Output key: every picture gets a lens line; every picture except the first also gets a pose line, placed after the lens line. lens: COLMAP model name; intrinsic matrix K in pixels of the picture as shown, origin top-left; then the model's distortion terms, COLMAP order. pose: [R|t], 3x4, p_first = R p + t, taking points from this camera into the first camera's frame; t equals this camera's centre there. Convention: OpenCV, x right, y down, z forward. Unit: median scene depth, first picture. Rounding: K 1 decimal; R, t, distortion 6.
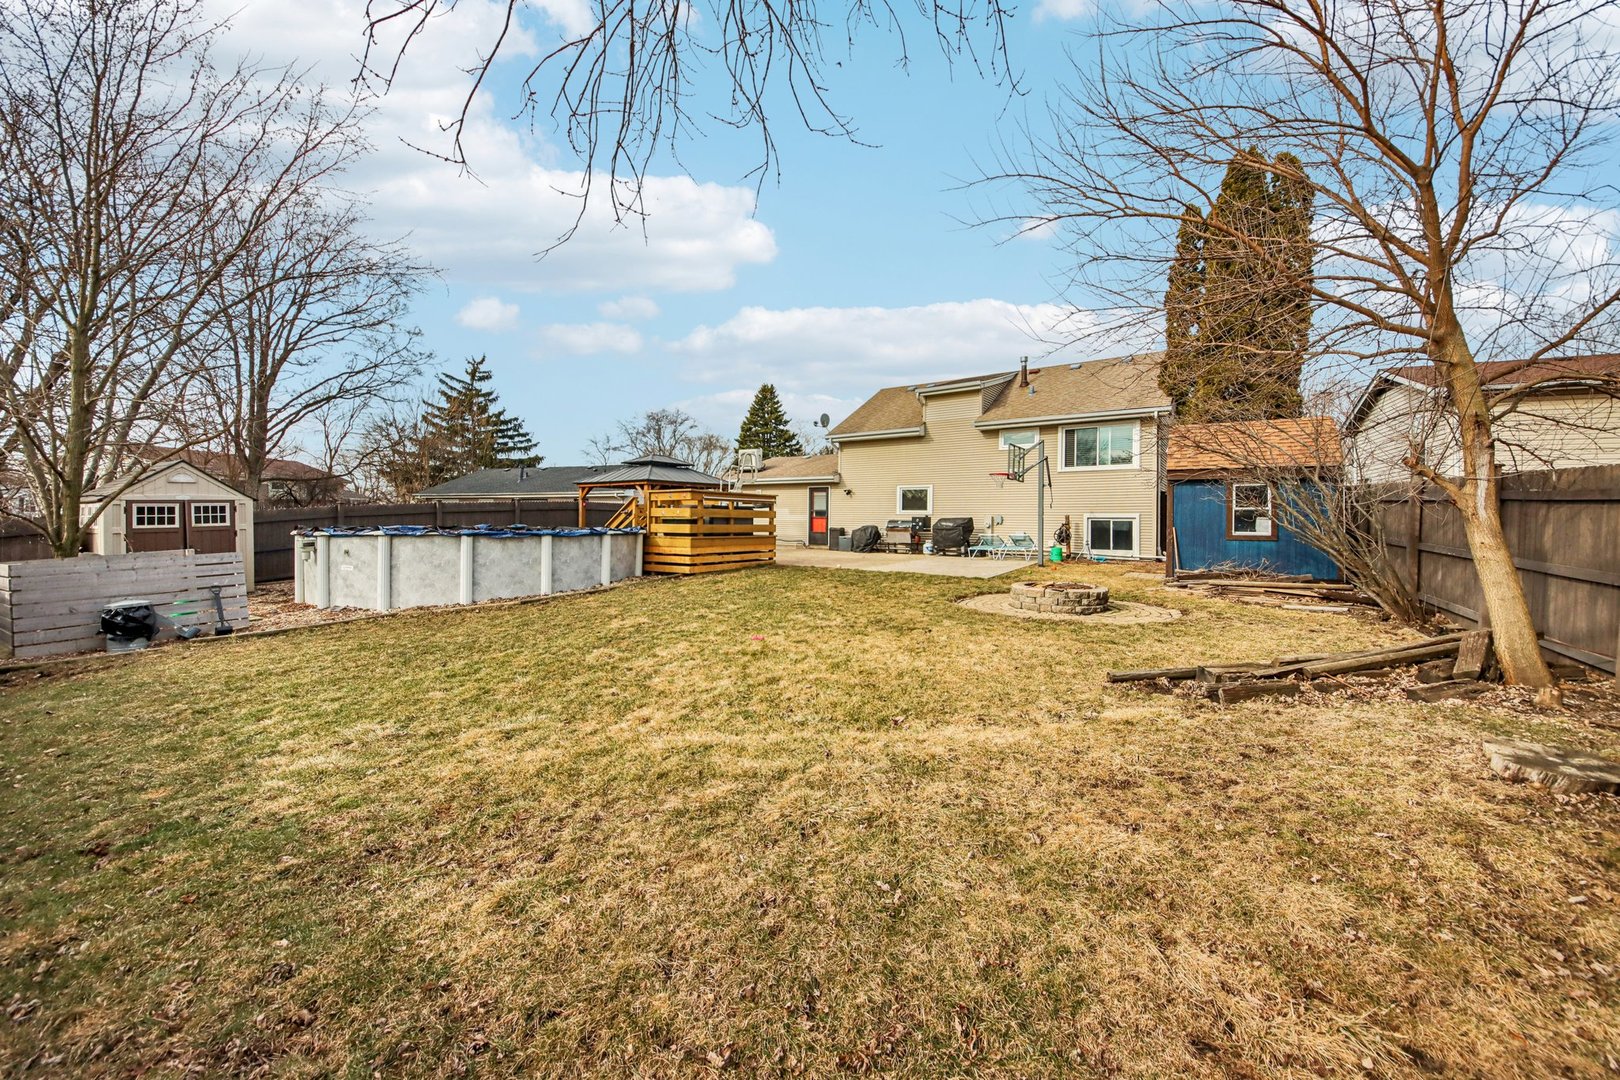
lens RADIAL K [[594.8, 0, 806.2], [0, 594.8, 539.1], [0, 0, 1]] dist [0.009283, -0.000053]
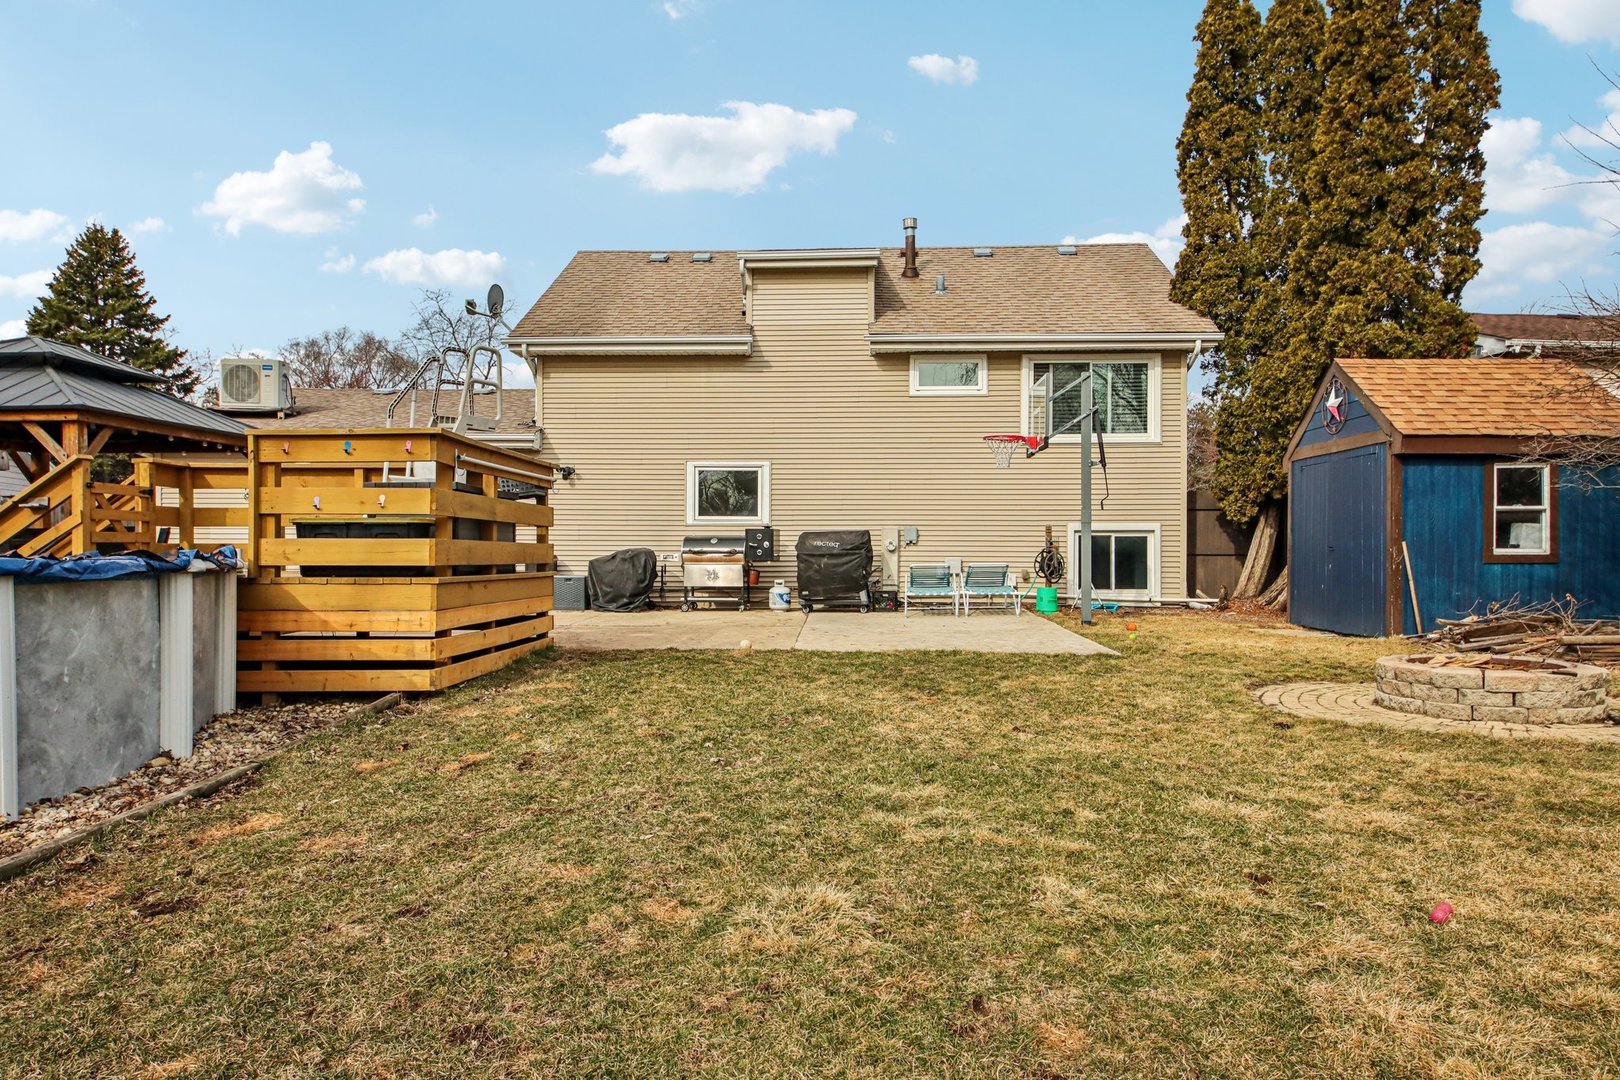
lens RADIAL K [[1095.2, 0, 810.4], [0, 1095.2, 582.9], [0, 0, 1]] dist [0.003694, 0.001794]
pose [[0.848011, -0.021375, 0.529547, -0.233626], [0.021526, 0.999751, 0.005883, -0.000022], [-0.529541, 0.006410, 0.848260, 0.270899]]
